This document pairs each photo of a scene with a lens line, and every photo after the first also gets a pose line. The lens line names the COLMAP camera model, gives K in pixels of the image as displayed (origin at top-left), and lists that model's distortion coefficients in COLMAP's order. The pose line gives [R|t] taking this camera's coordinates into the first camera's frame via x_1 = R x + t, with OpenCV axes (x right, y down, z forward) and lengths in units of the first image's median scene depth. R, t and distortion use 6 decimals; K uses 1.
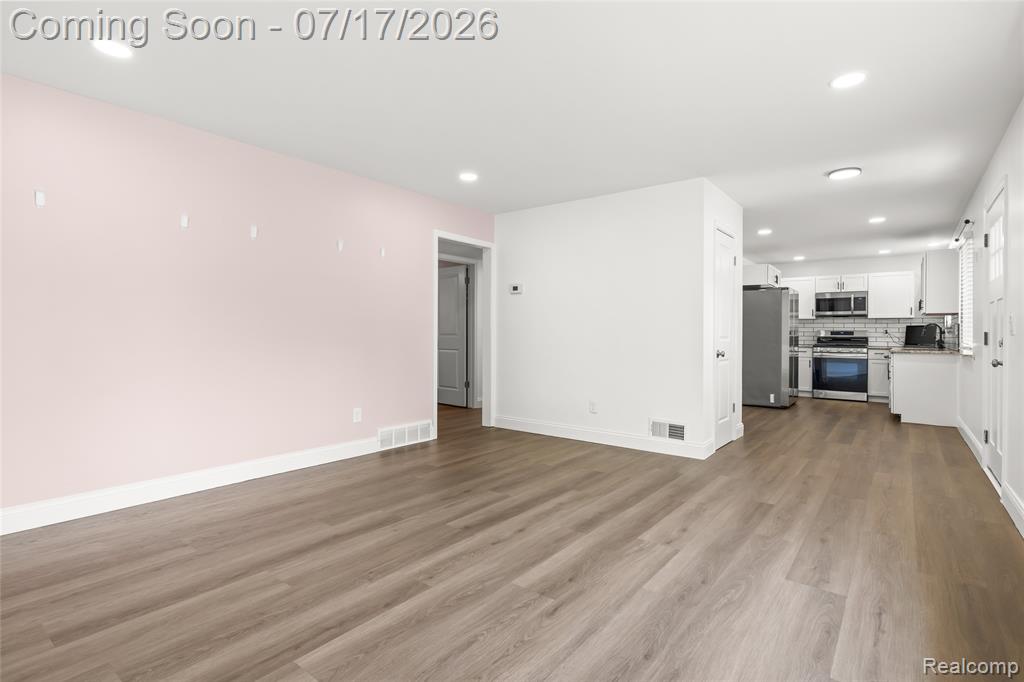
lens RADIAL K [[494.5, 0, 508.2], [0, 494.5, 337.0], [0, 0, 1]] dist [0.003825, 0.000483]
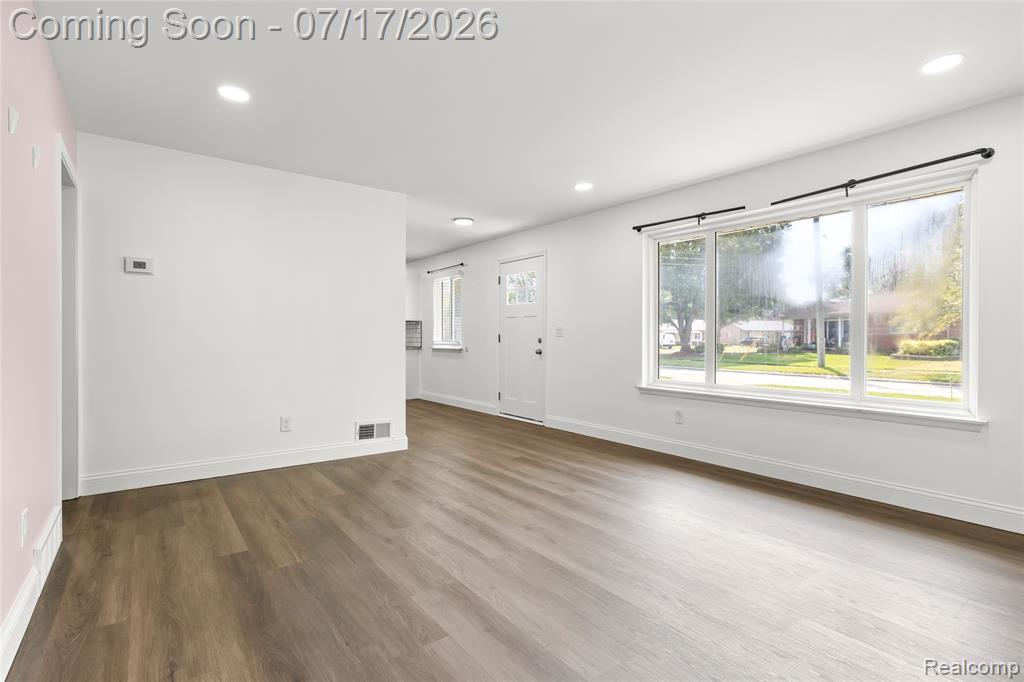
lens RADIAL K [[494.5, 0, 508.0], [0, 494.5, 340.6], [0, 0, 1]] dist [0.003825, 0.000483]
pose [[0.262526, -0.009112, 0.964882, -0.842840], [0.006954, 0.999947, 0.007551, -0.004618], [-0.964900, 0.004727, 0.262575, 0.667723]]
